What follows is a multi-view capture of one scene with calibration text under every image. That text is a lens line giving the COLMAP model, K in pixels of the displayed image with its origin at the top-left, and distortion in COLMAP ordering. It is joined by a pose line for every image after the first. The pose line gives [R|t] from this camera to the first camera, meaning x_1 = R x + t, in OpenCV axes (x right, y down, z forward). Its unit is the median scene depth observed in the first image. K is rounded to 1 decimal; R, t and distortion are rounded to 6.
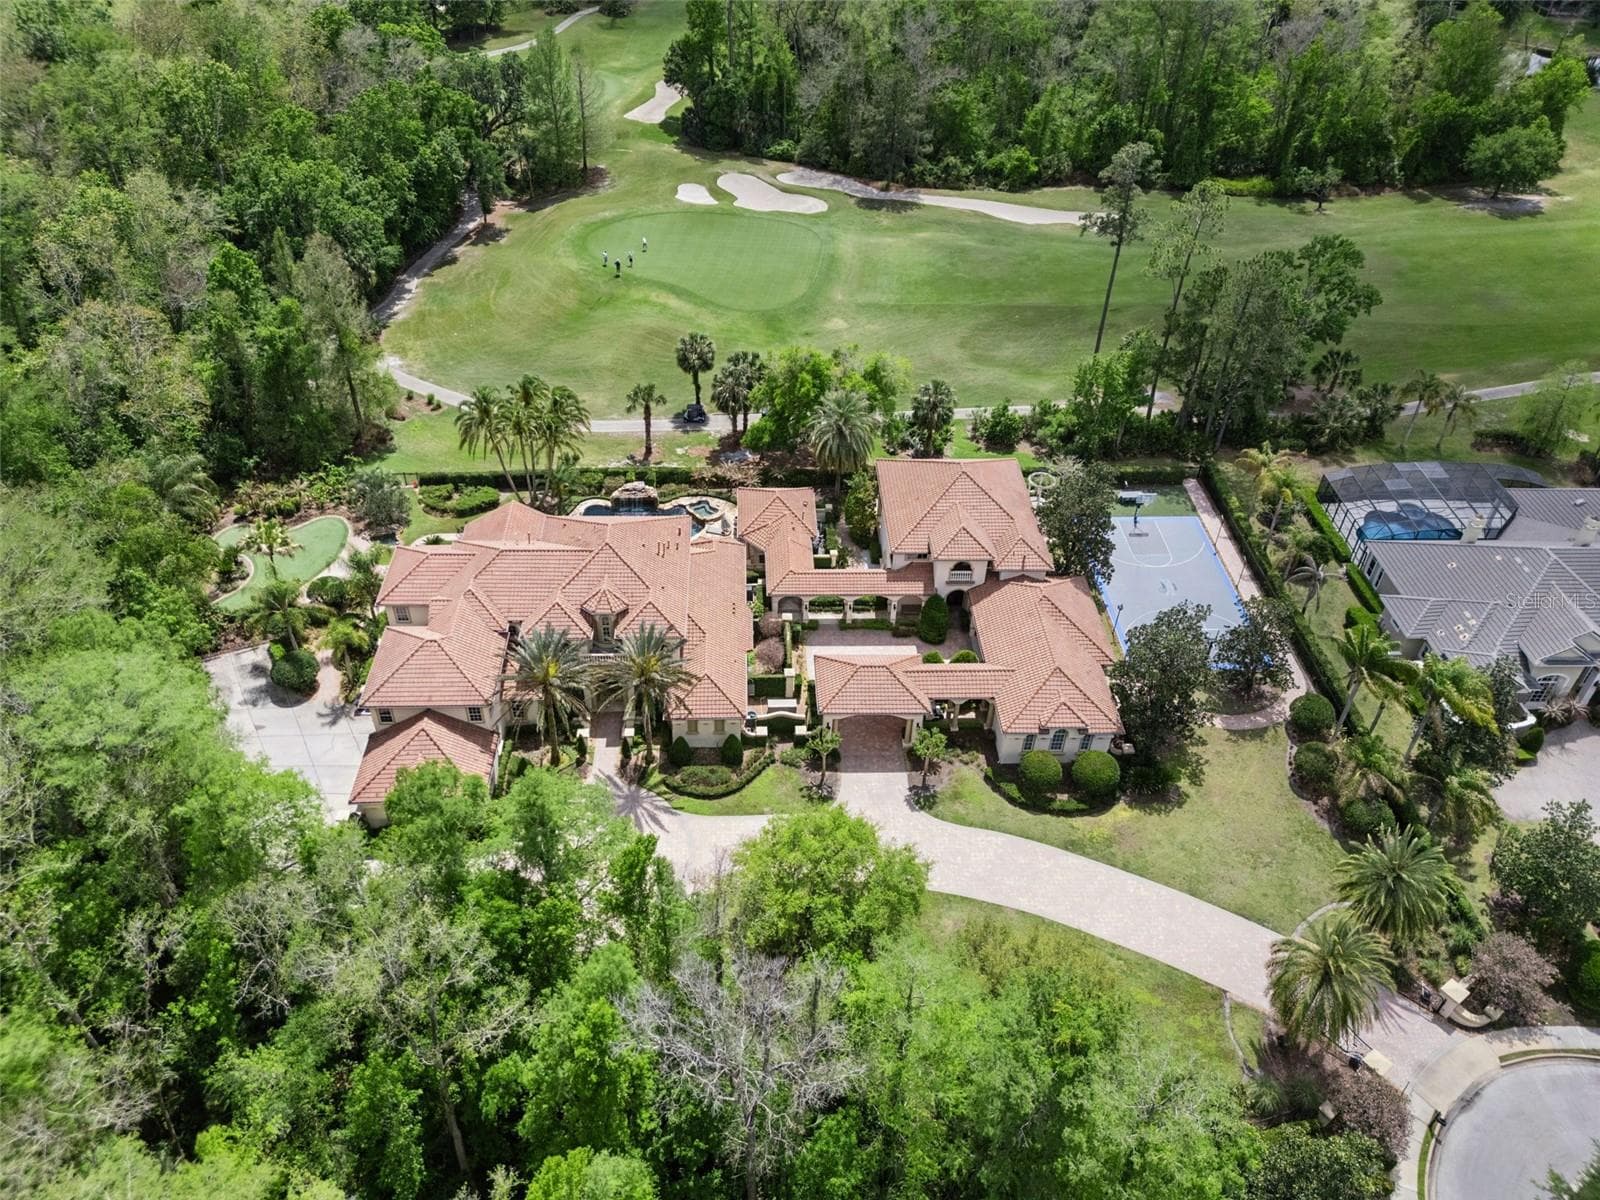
lens RADIAL K [[1203.2, 0, 800.0], [0, 1203.2, 600.0], [0, 0, 1]] dist [0.000370, 0.000052]
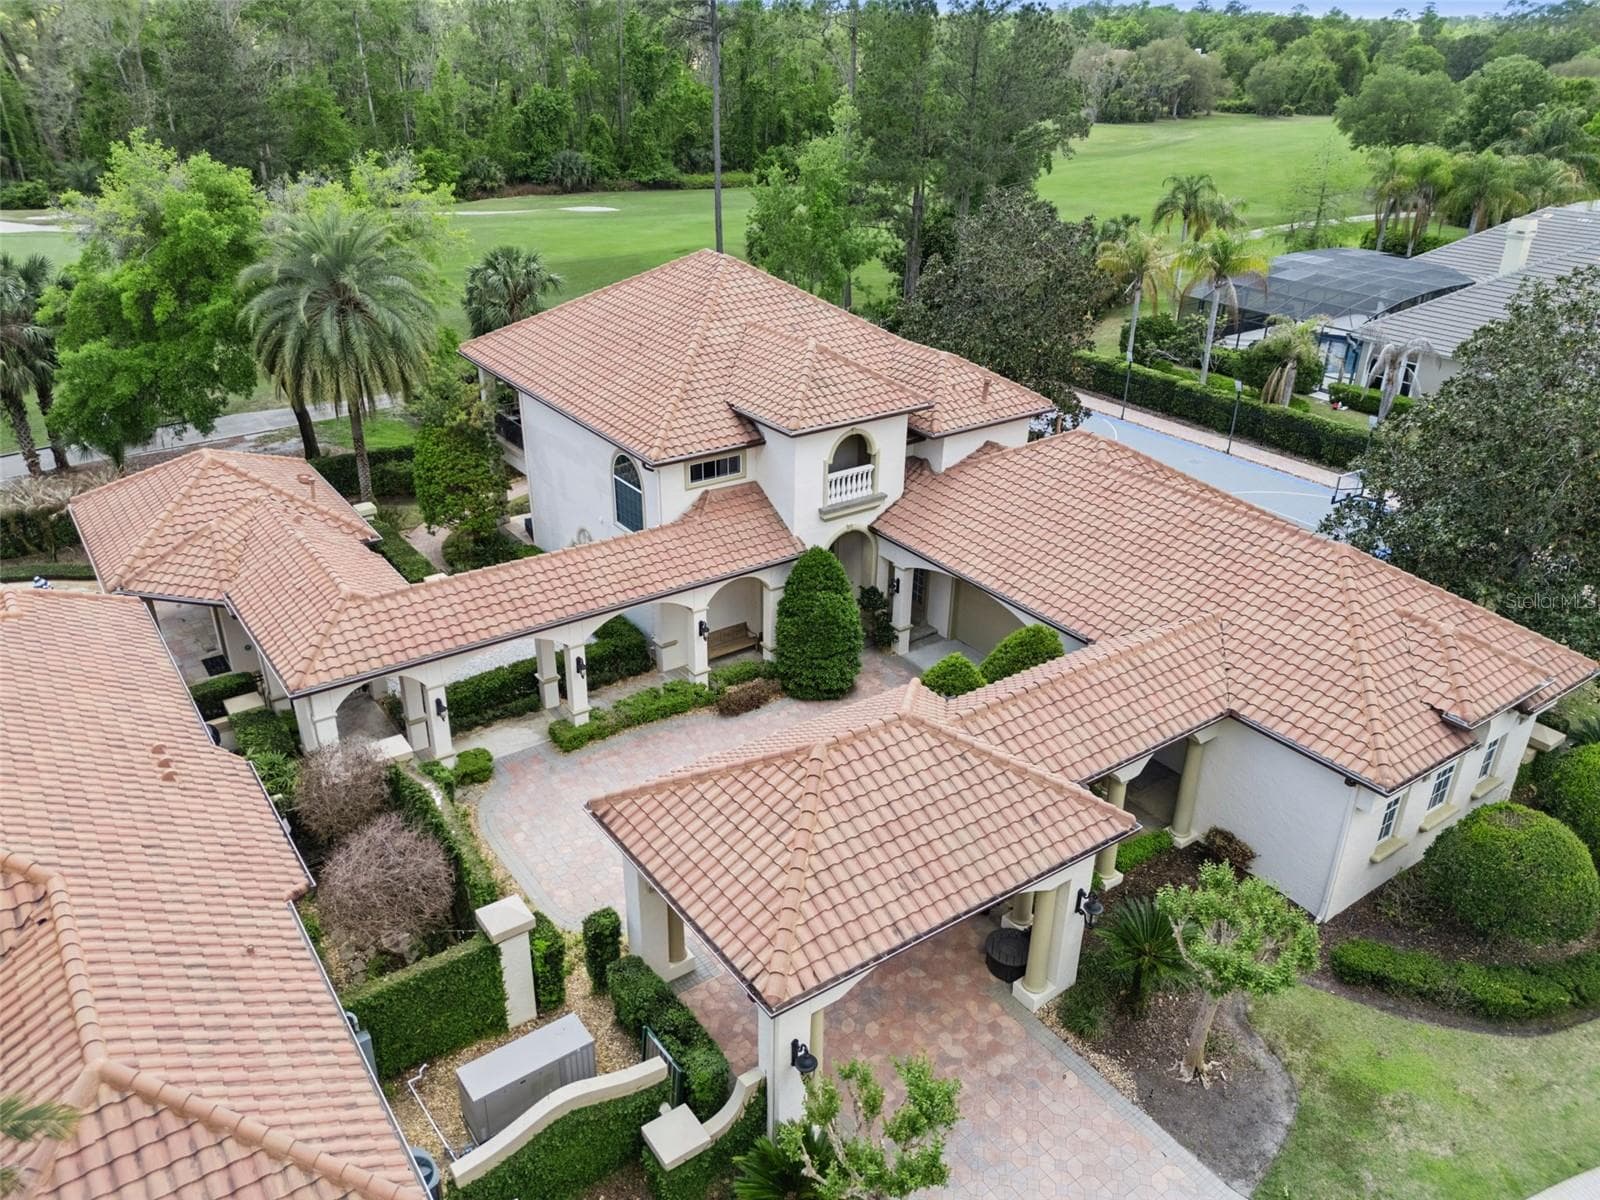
lens RADIAL K [[1203.2, 0, 800.0], [0, 1203.2, 600.0], [0, 0, 1]] dist [0.000370, 0.000052]
pose [[0.849624, -0.273426, 0.450974, -0.046372], [0.364668, 0.922323, -0.127820, 0.051536], [-0.380995, 0.273055, 0.883337, 0.712179]]
